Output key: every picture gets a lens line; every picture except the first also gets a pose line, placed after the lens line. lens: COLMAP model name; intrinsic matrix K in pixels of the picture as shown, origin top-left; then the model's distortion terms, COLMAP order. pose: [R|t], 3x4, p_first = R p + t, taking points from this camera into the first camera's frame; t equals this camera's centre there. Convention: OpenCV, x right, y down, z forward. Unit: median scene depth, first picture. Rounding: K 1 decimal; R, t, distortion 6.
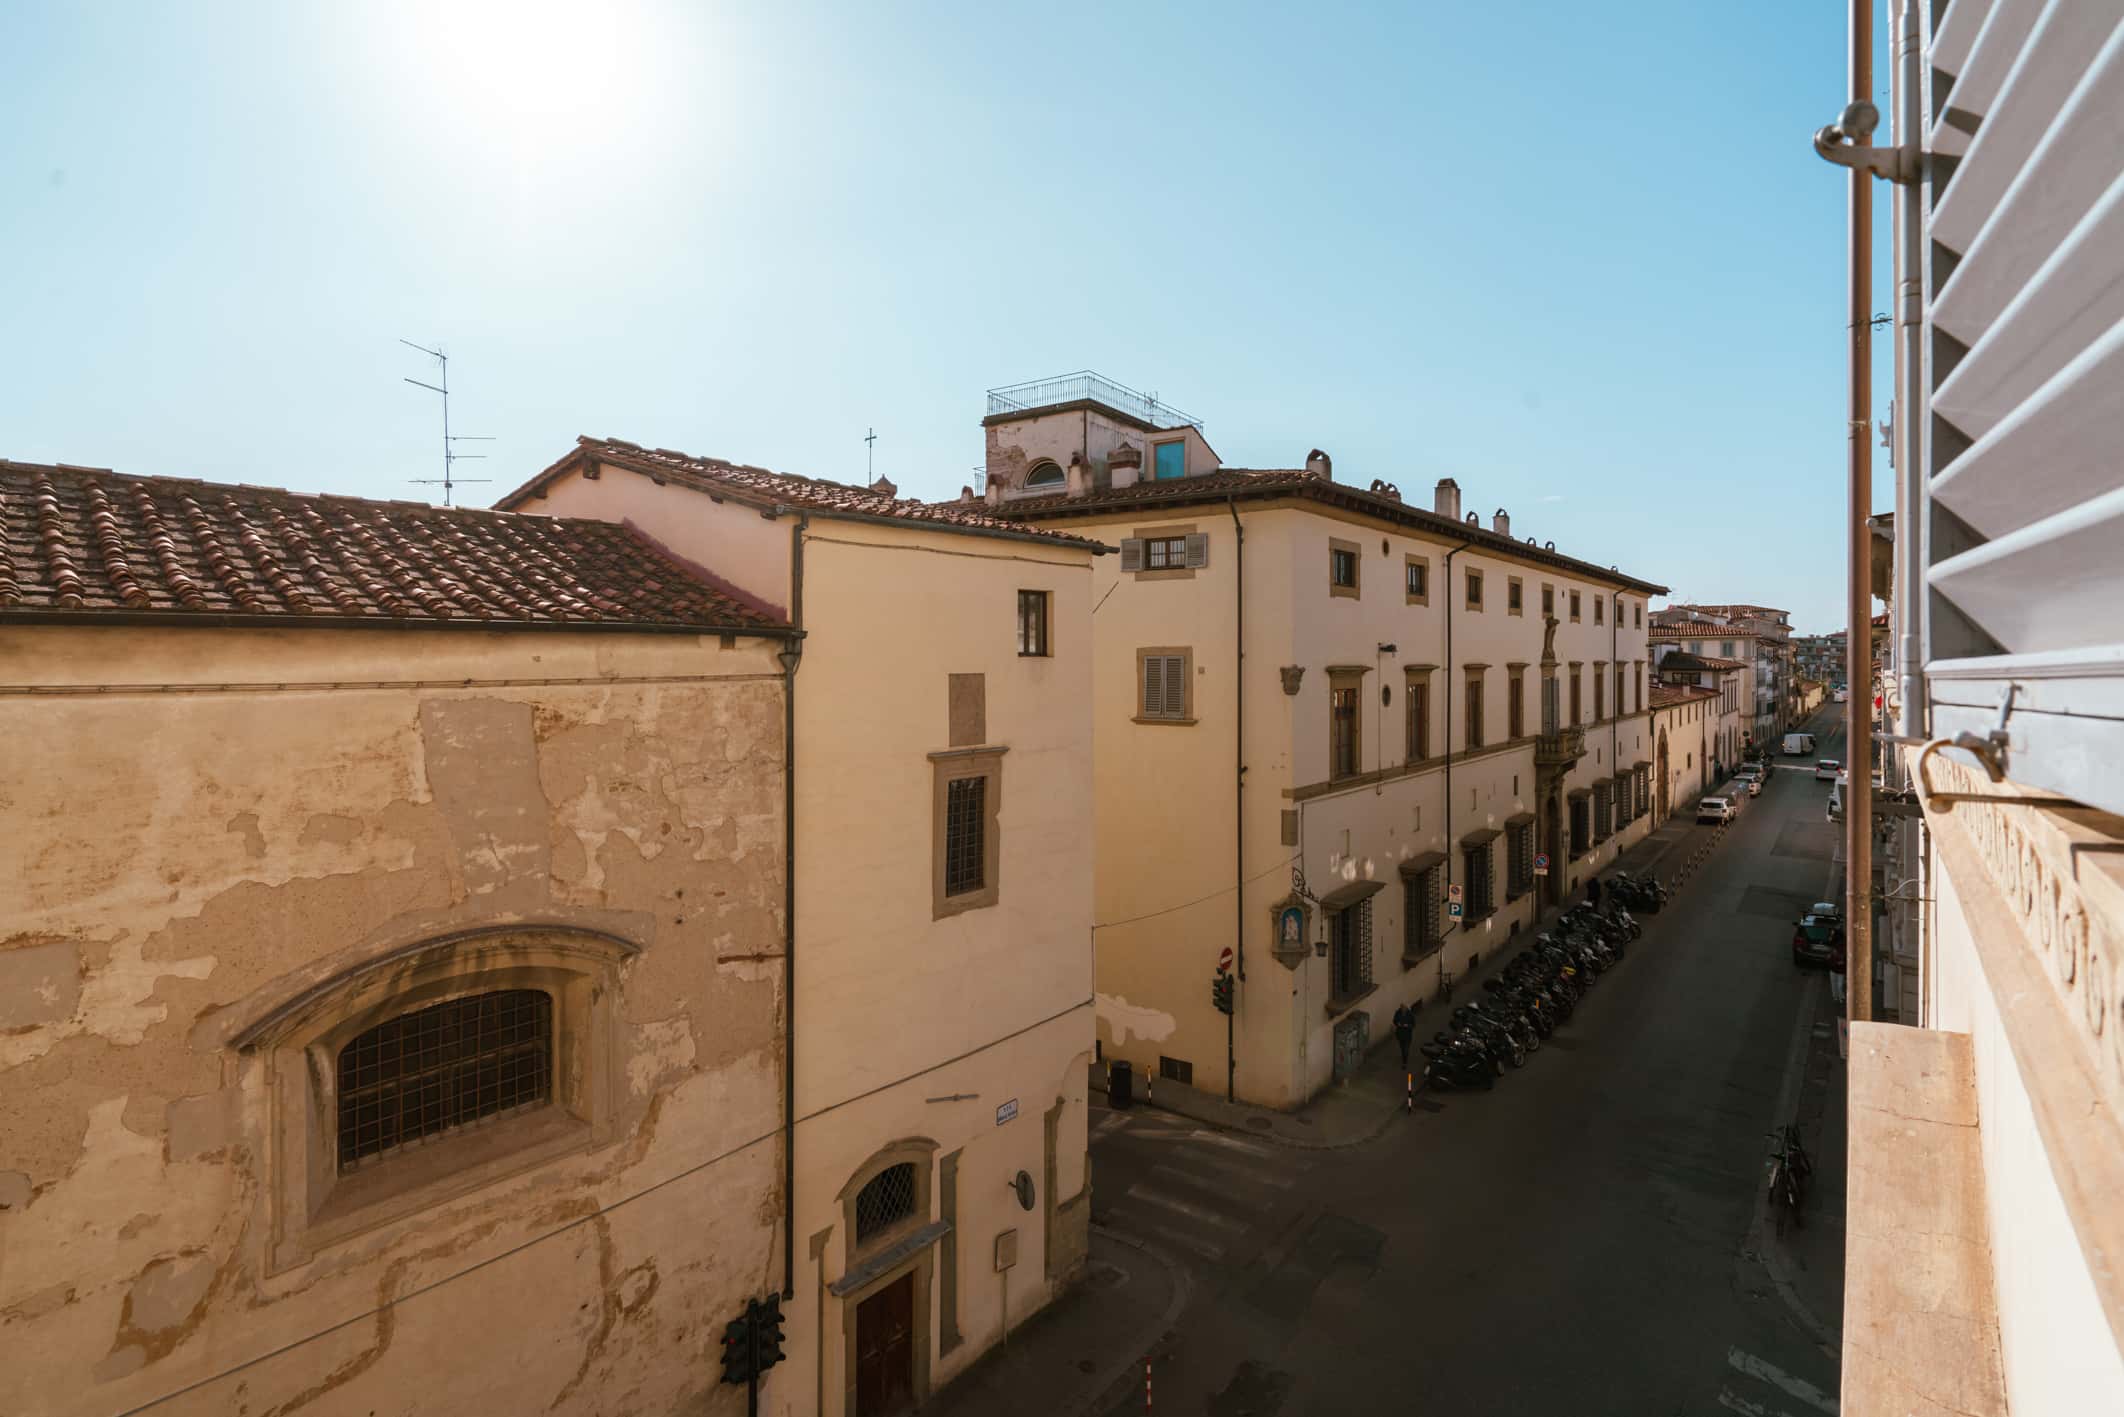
lens RADIAL K [[970.3, 0, 1058.0], [0, 970.3, 660.5], [0, 0, 1]] dist [-0.008359, 0.003769]
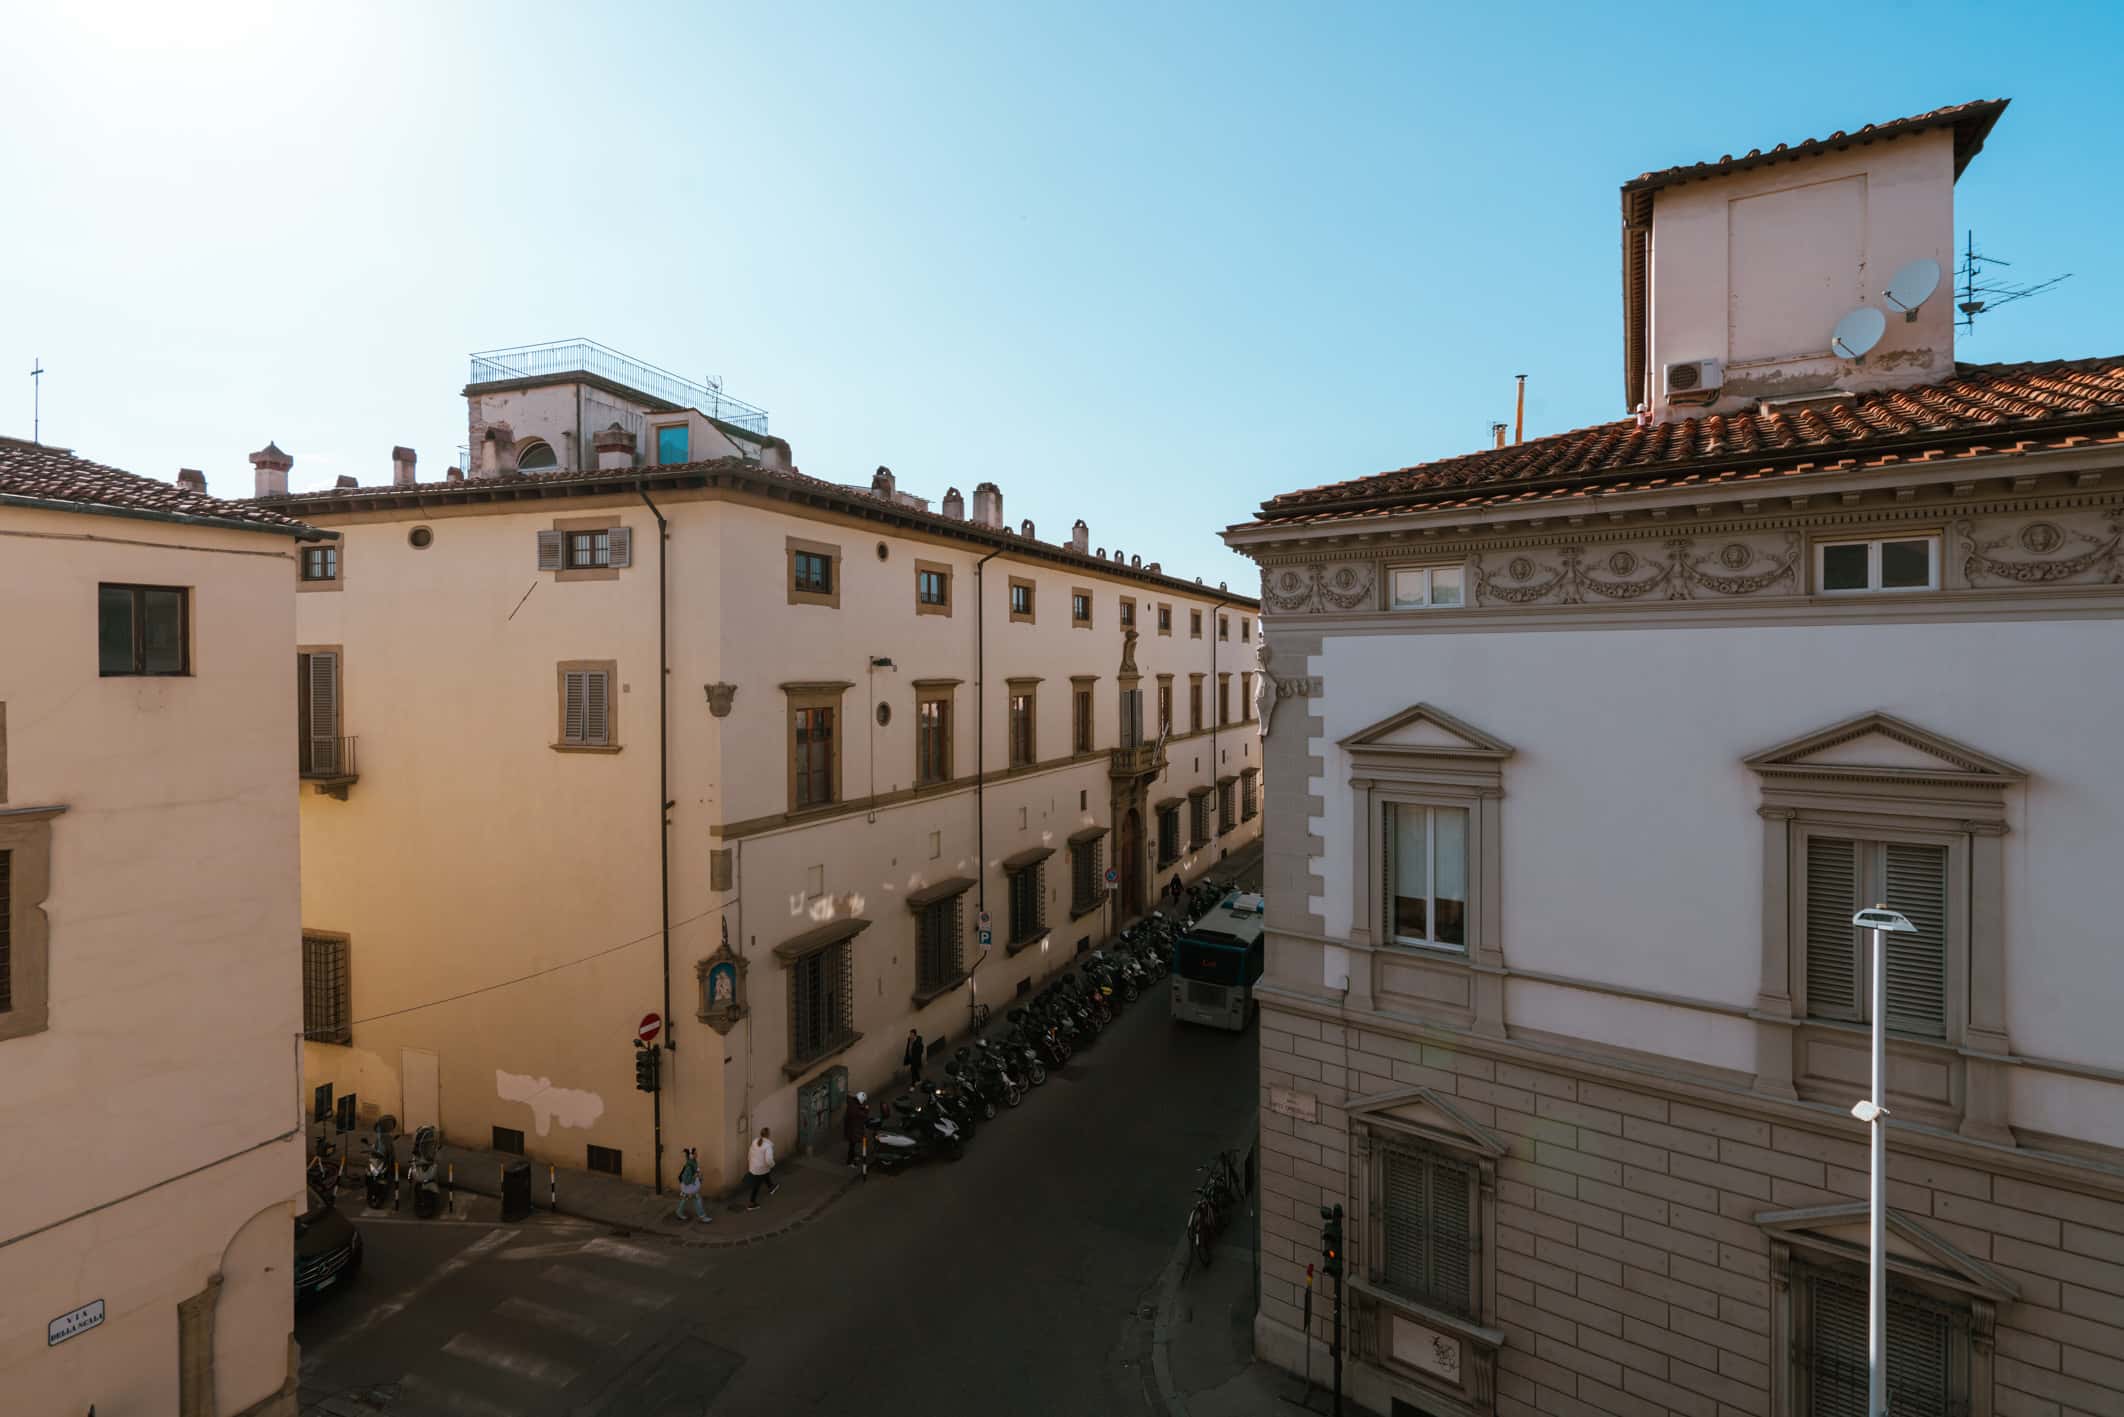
lens RADIAL K [[970.3, 0, 1037.1], [0, 970.3, 670.5], [0, 0, 1]] dist [-0.008359, 0.003769]
pose [[0.967207, 0.000752, 0.253988, 0.241834], [-0.001063, 0.999999, 0.001084, -0.005666], [-0.253987, -0.001318, 0.967207, 0.077047]]
